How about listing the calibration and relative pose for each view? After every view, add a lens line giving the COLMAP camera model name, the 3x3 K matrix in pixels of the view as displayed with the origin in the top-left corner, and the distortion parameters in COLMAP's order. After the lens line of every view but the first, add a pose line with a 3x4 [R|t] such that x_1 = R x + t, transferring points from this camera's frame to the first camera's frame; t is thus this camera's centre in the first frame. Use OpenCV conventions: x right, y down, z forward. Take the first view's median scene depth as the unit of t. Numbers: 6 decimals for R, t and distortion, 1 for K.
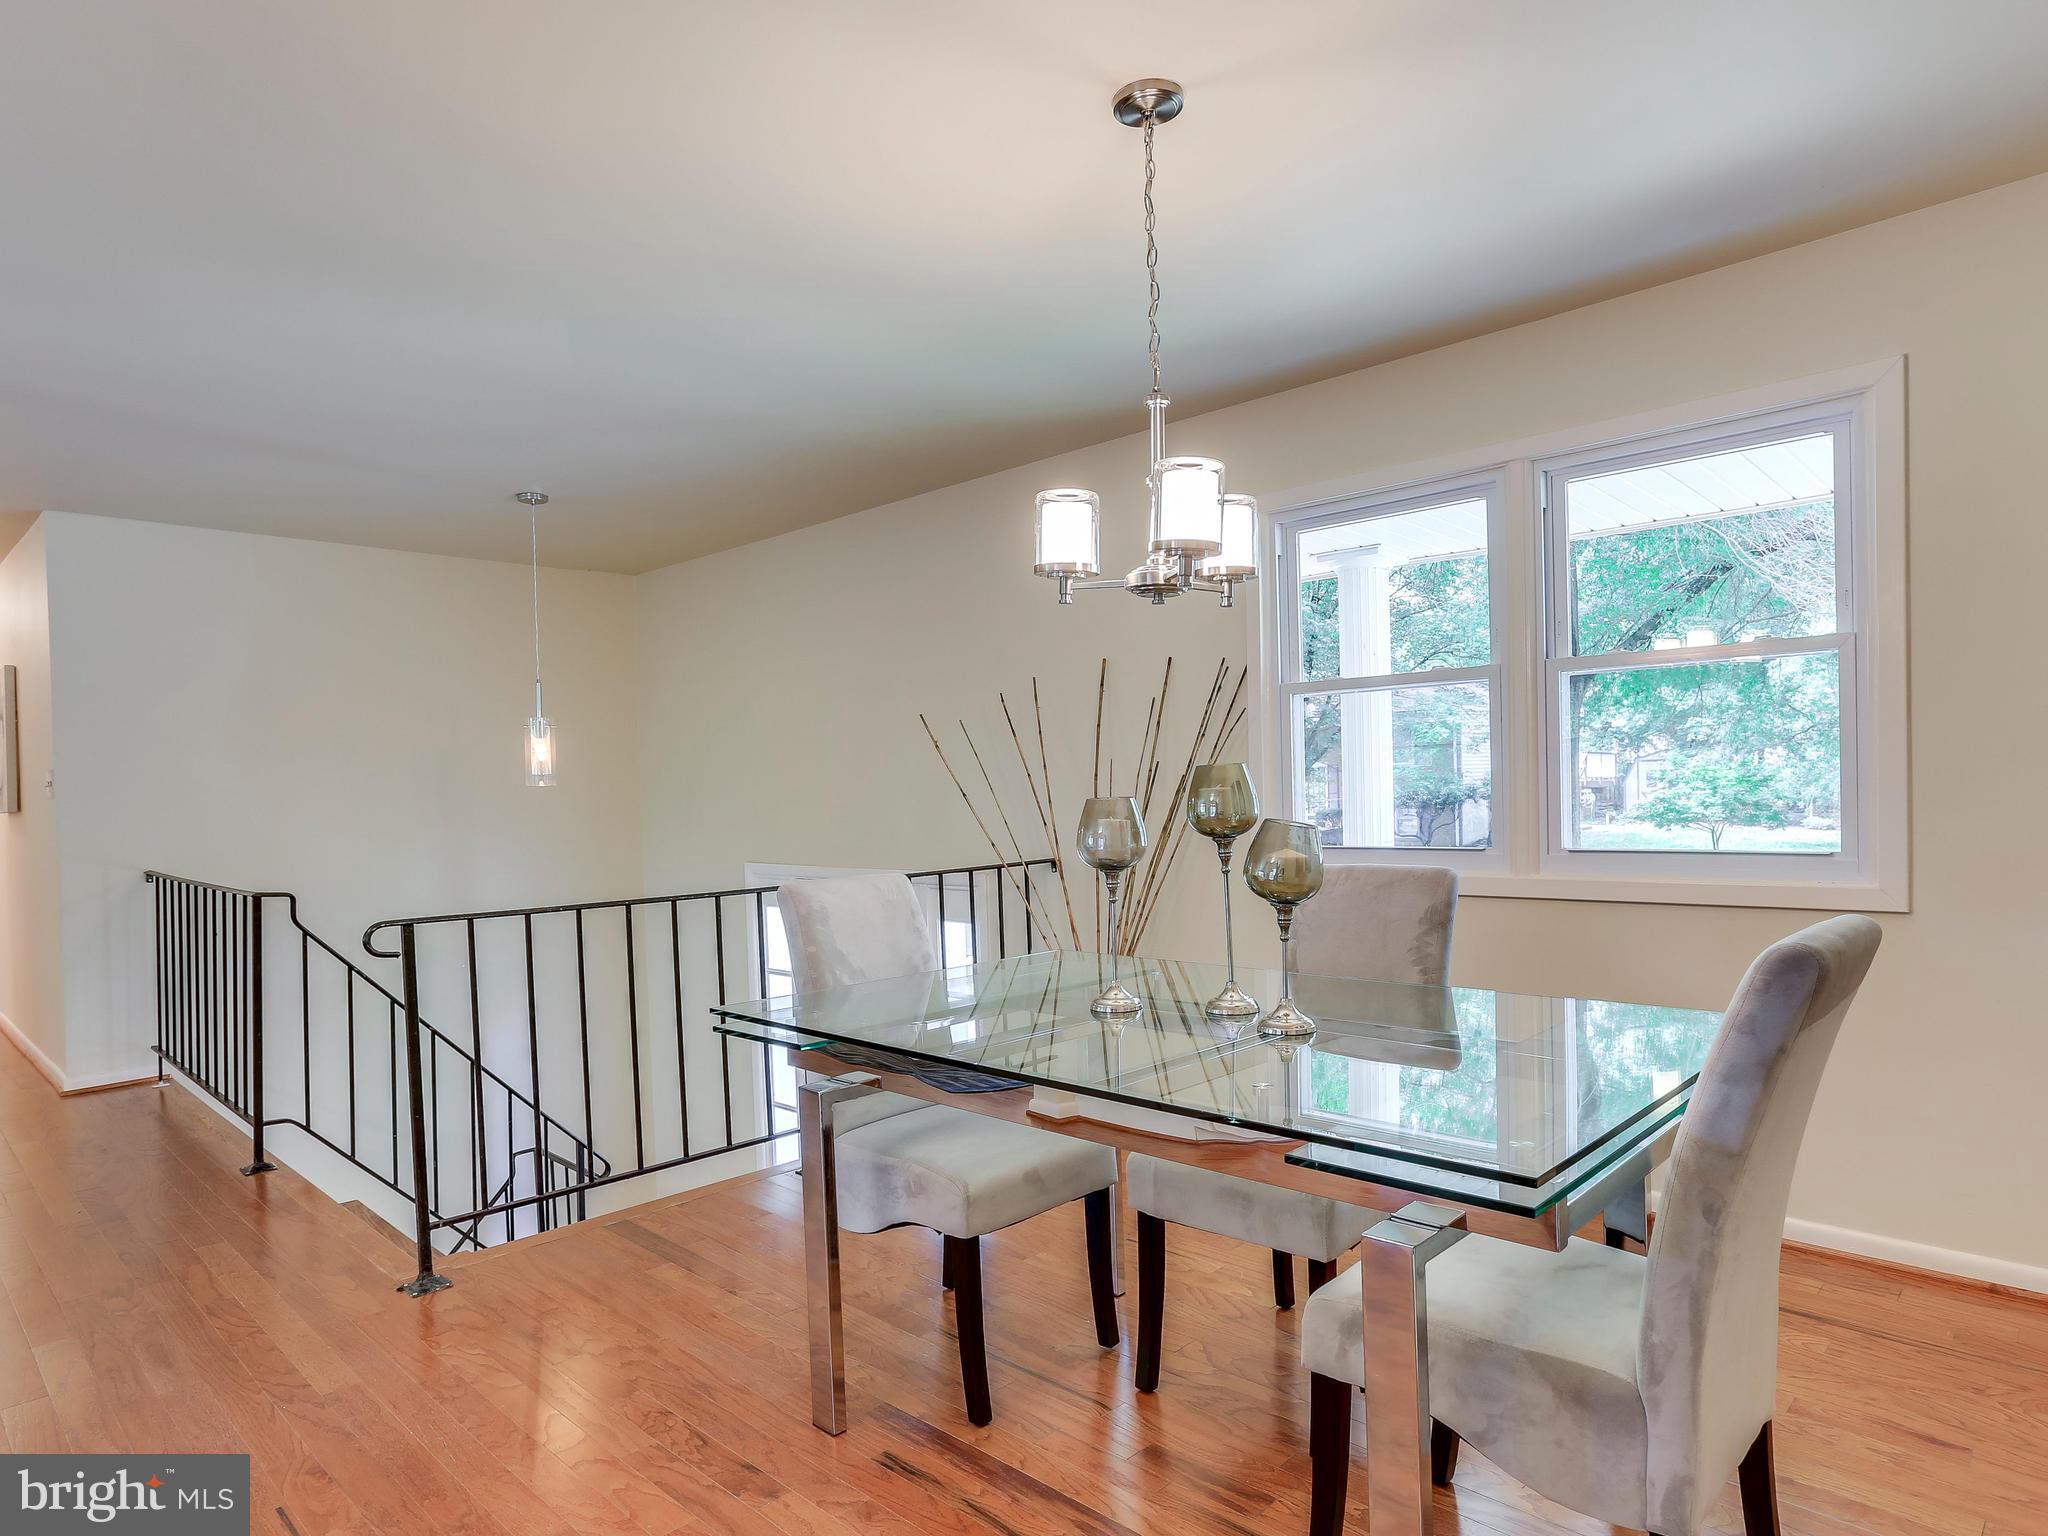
lens RADIAL K [[1198.3, 0, 1002.6], [0, 1198.3, 798.9], [0, 0, 1]] dist [-0.035806, 0.000766]
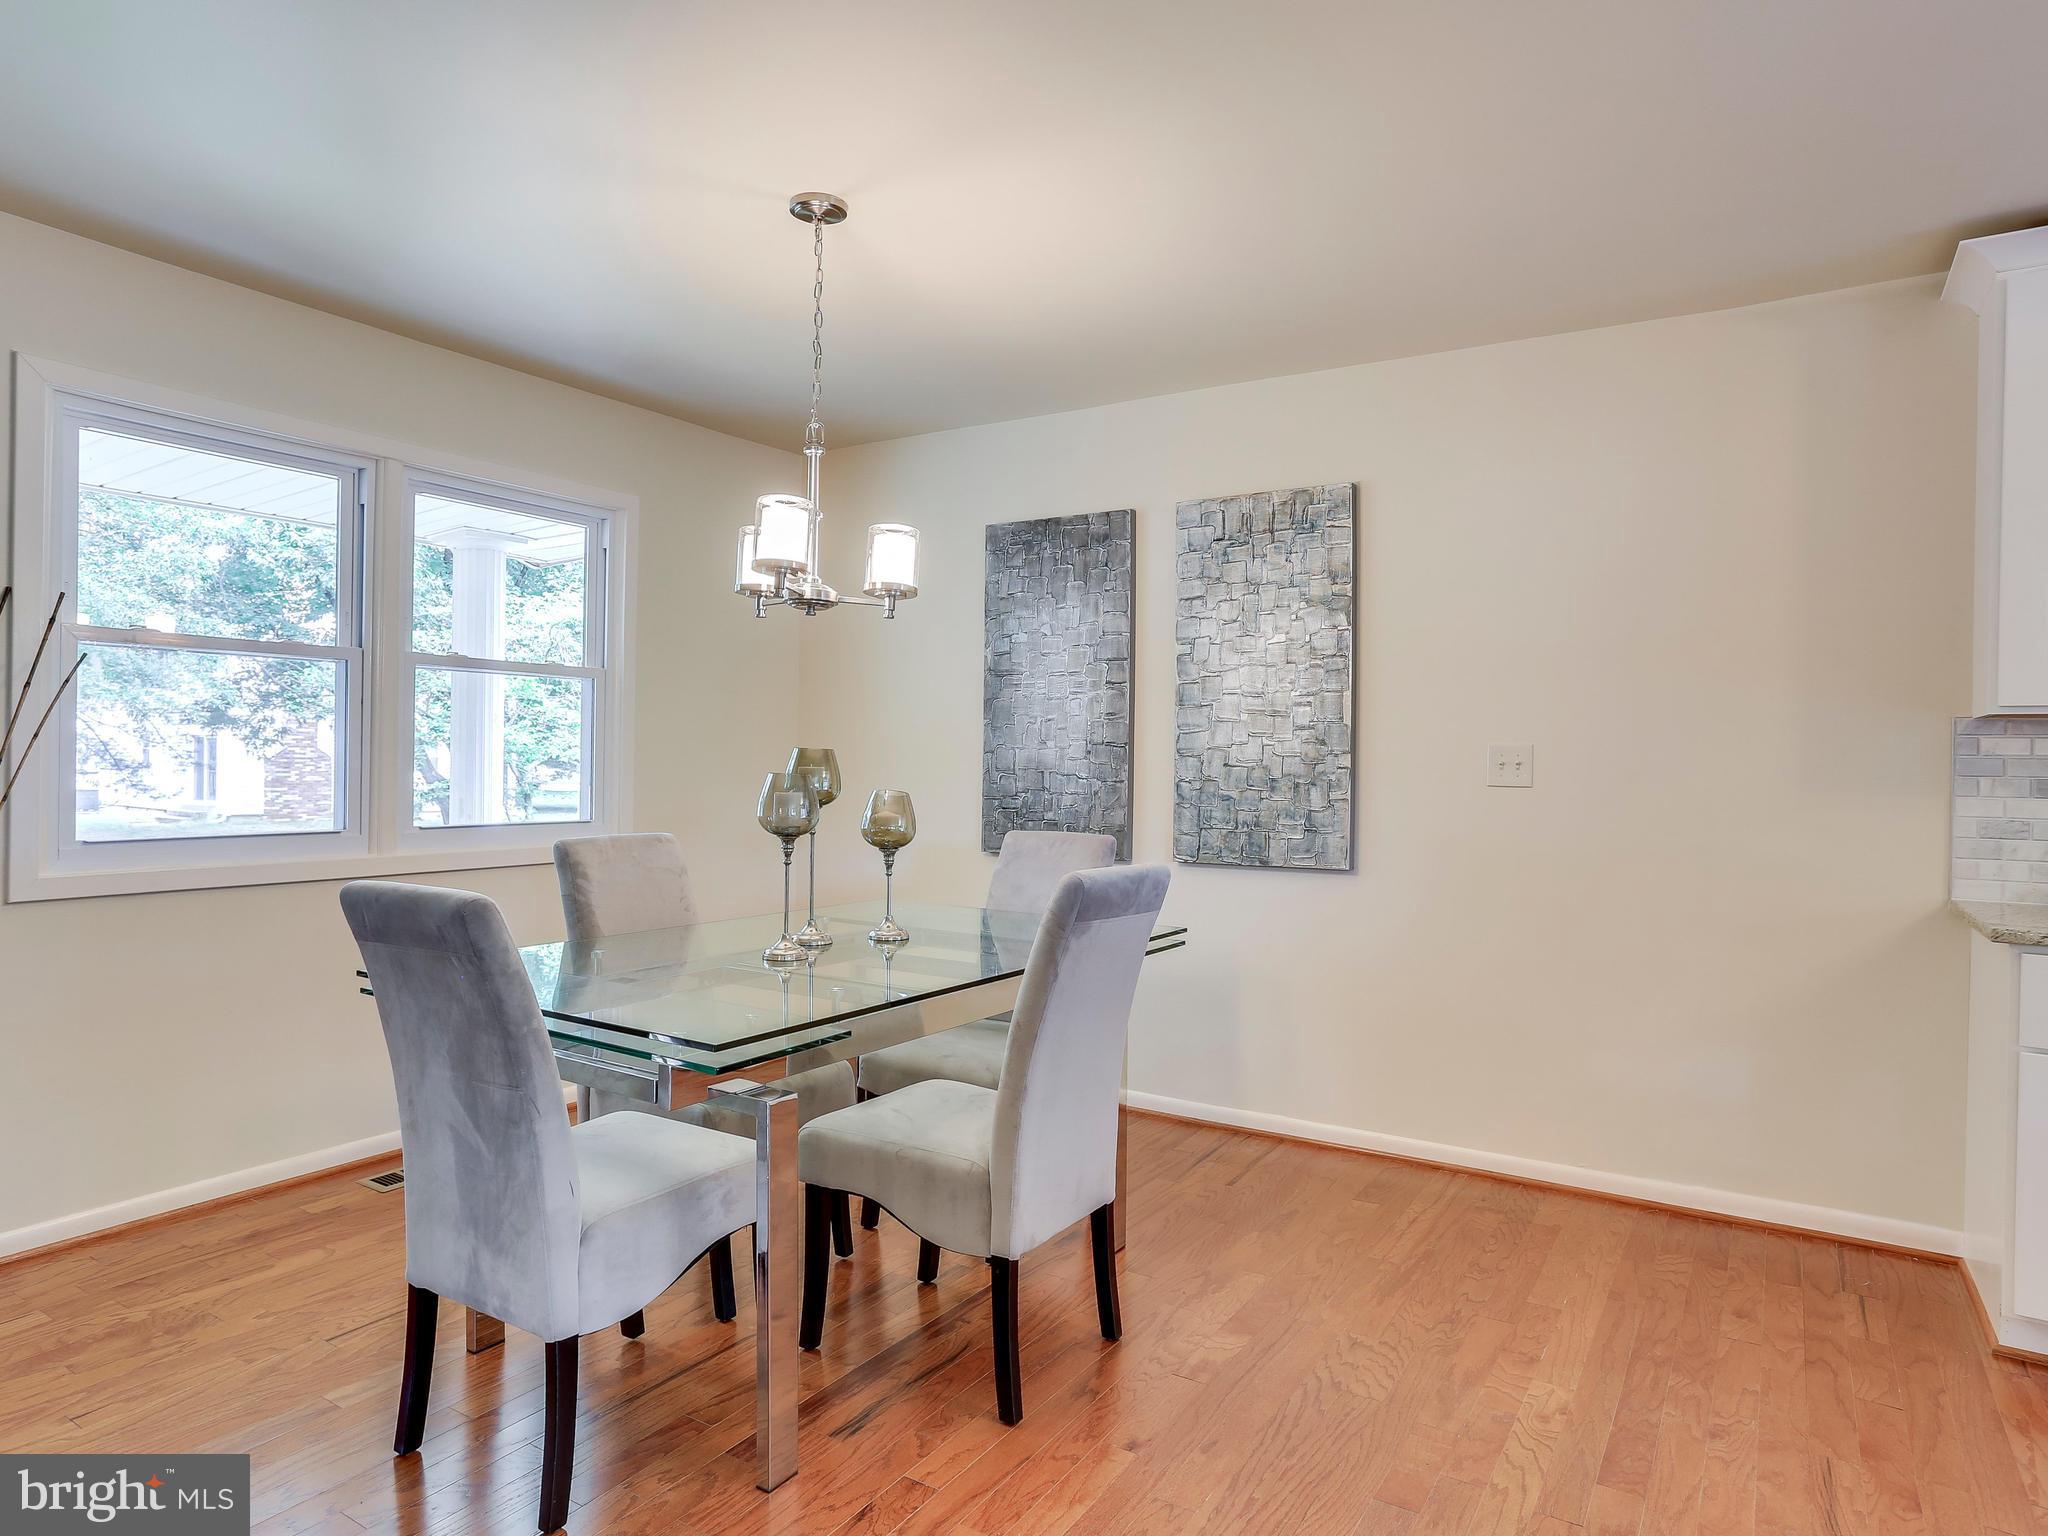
lens RADIAL K [[1242.3, 0, 1024.0], [0, 1242.3, 768.0], [0, 0, 1]] dist [-0.001079, 0.002360]
pose [[-0.194759, 0.014237, 0.980748, -1.111892], [0.005455, 0.999895, -0.013432, 0.009192], [-0.980836, 0.002734, -0.194816, 0.987413]]
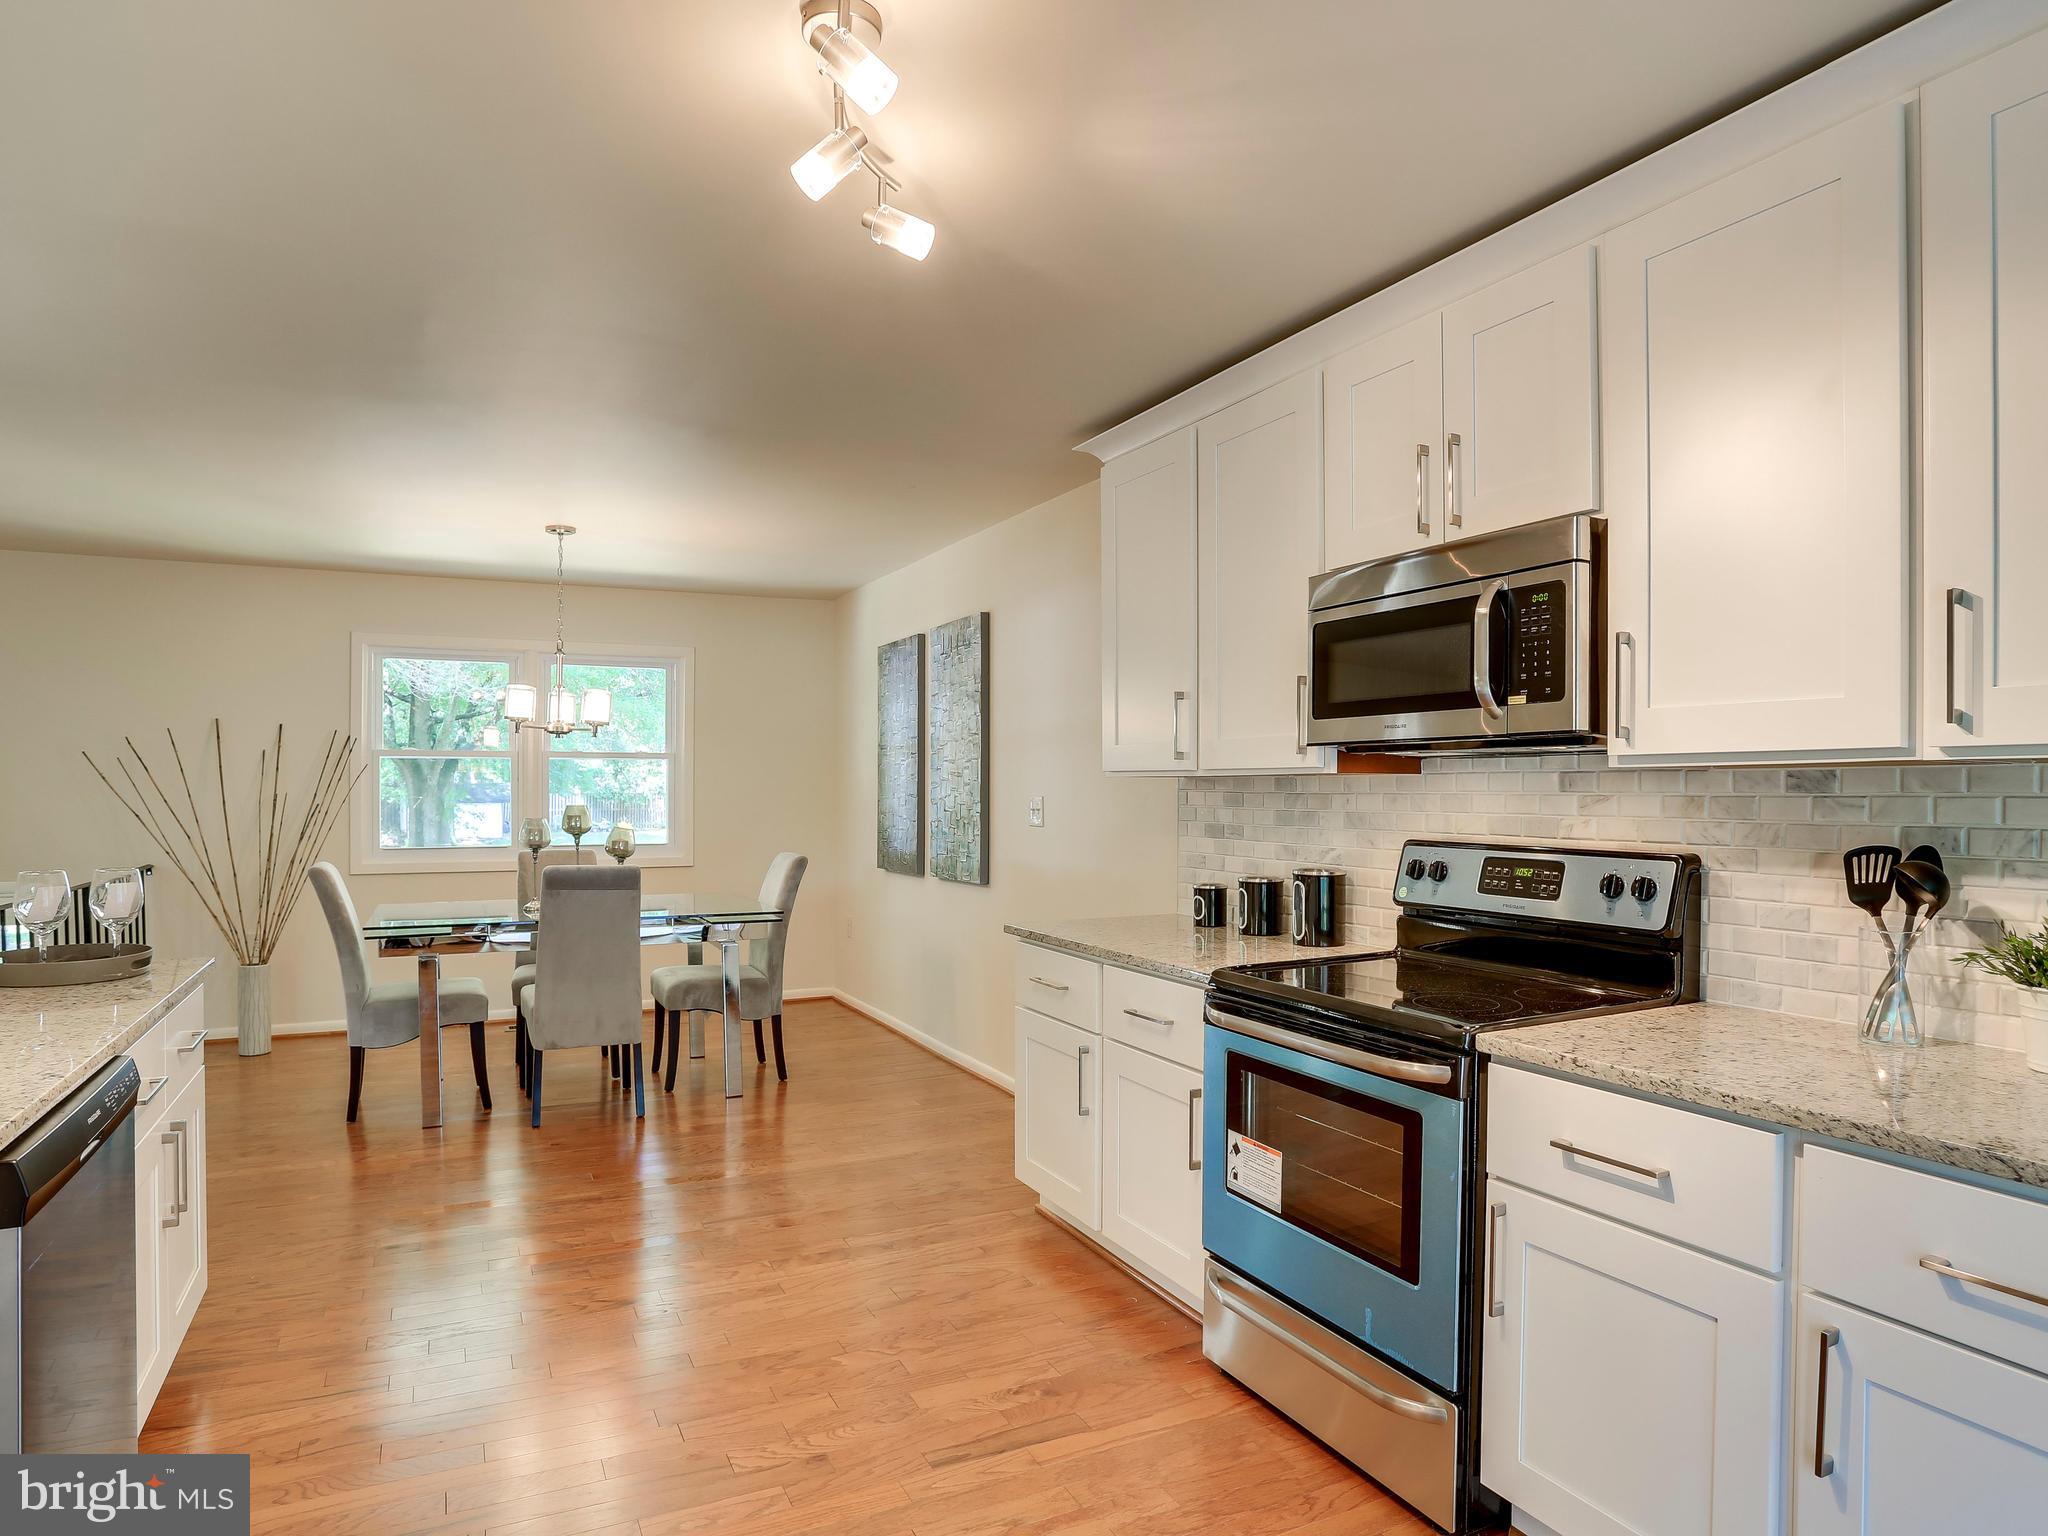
lens RADIAL K [[1198.3, 0, 1002.6], [0, 1198.3, 798.9], [0, 0, 1]] dist [-0.035806, 0.000766]
pose [[0.348425, 0.016305, 0.937195, -1.715539], [0.002728, 0.999827, -0.018409, 0.004967], [-0.937333, 0.008971, 0.348320, -0.644409]]
